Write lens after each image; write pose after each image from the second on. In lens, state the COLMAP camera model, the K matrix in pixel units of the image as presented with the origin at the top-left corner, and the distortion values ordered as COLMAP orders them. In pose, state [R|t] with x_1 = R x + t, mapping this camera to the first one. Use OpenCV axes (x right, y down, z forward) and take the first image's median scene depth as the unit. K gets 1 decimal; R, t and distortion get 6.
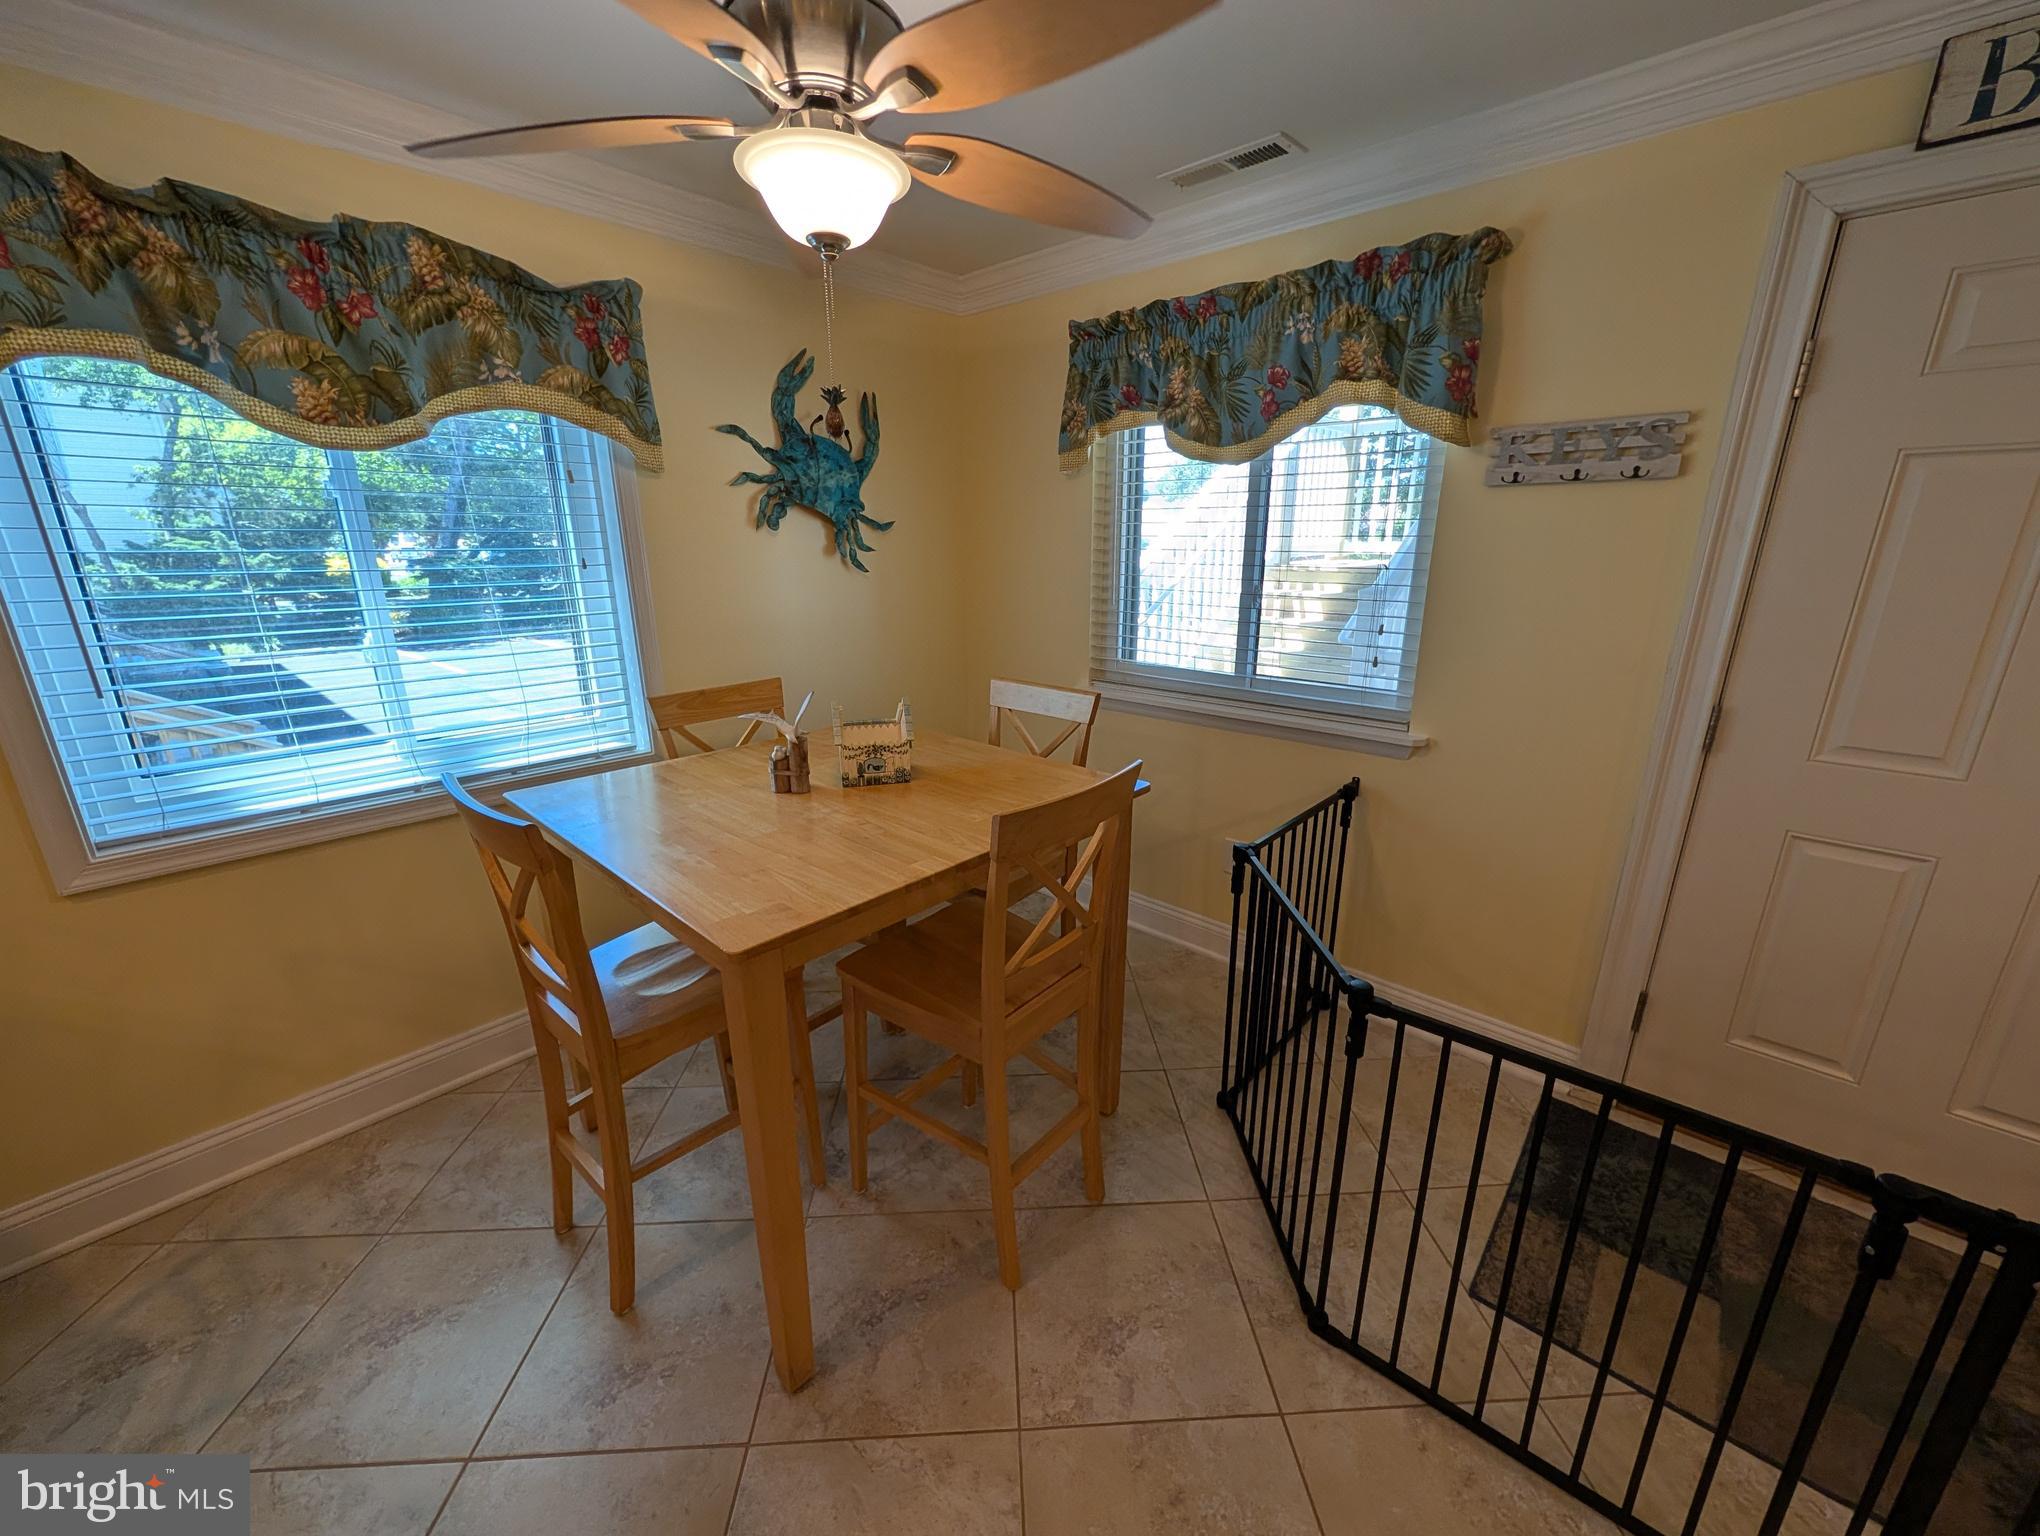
lens RADIAL K [[782.2, 0, 1017.7], [0, 782.2, 765.4], [0, 0, 1]] dist [0.000443, -0.000323]
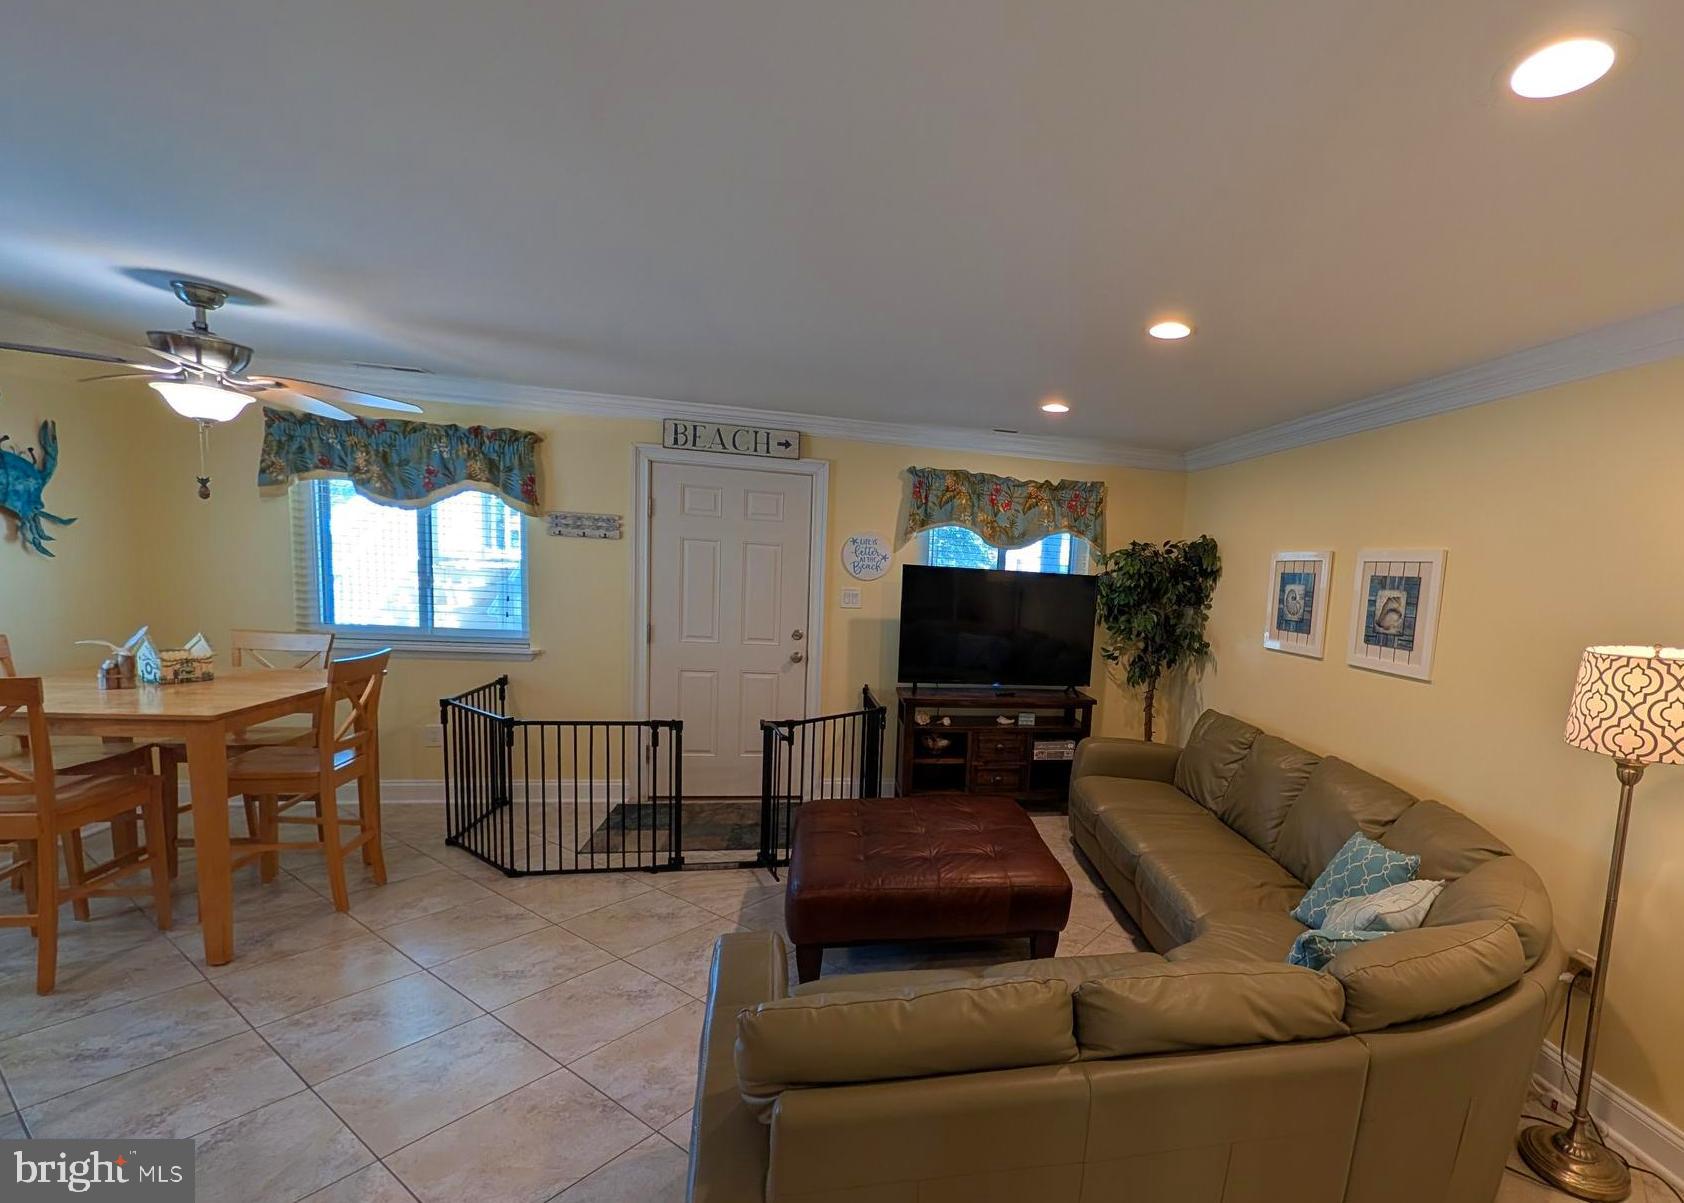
lens RADIAL K [[766.9, 0, 1015.4], [0, 766.9, 656.3], [0, 0, 1]] dist [-0.004168, 0.001195]
pose [[0.555161, -0.057007, 0.829787, -0.503803], [0.170772, 0.984206, -0.046637, 0.319208], [-0.814023, 0.167595, 0.556128, -1.258155]]
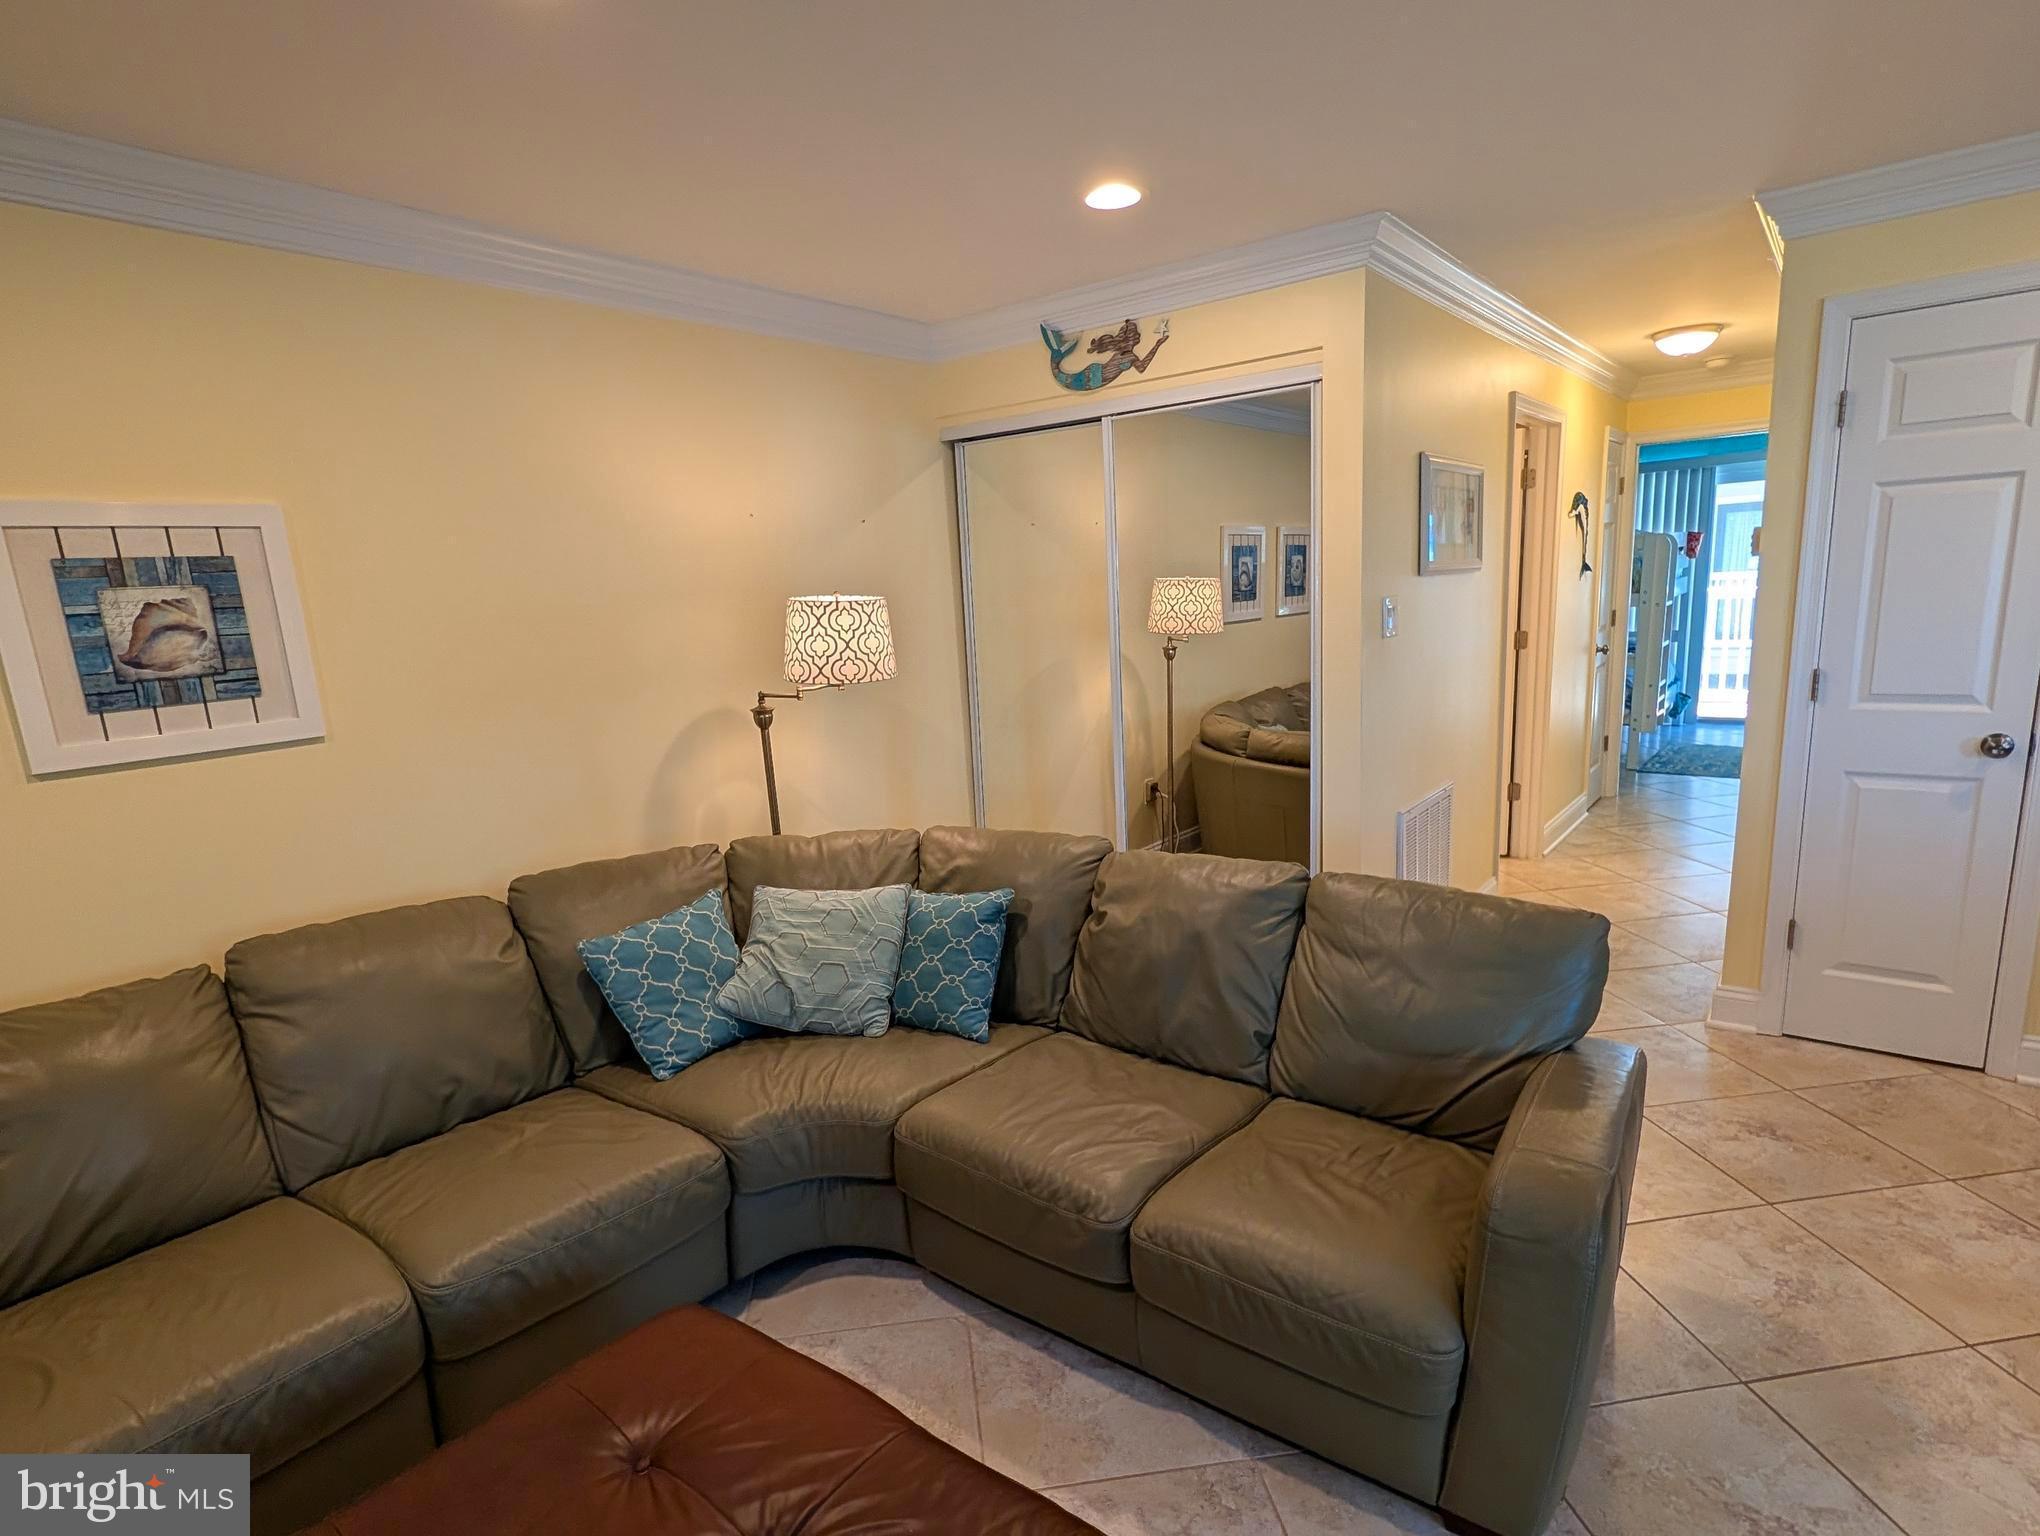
lens RADIAL K [[1057.7, 0, 1020.2], [0, 1057.7, 800.8], [0, 0, 1]] dist [-0.005765, 0.002282]
pose [[-0.995028, 0.076783, -0.063430, 0.478940], [0.037371, 0.878201, 0.476829, -0.041648], [0.092316, 0.472088, -0.876704, 0.081939]]
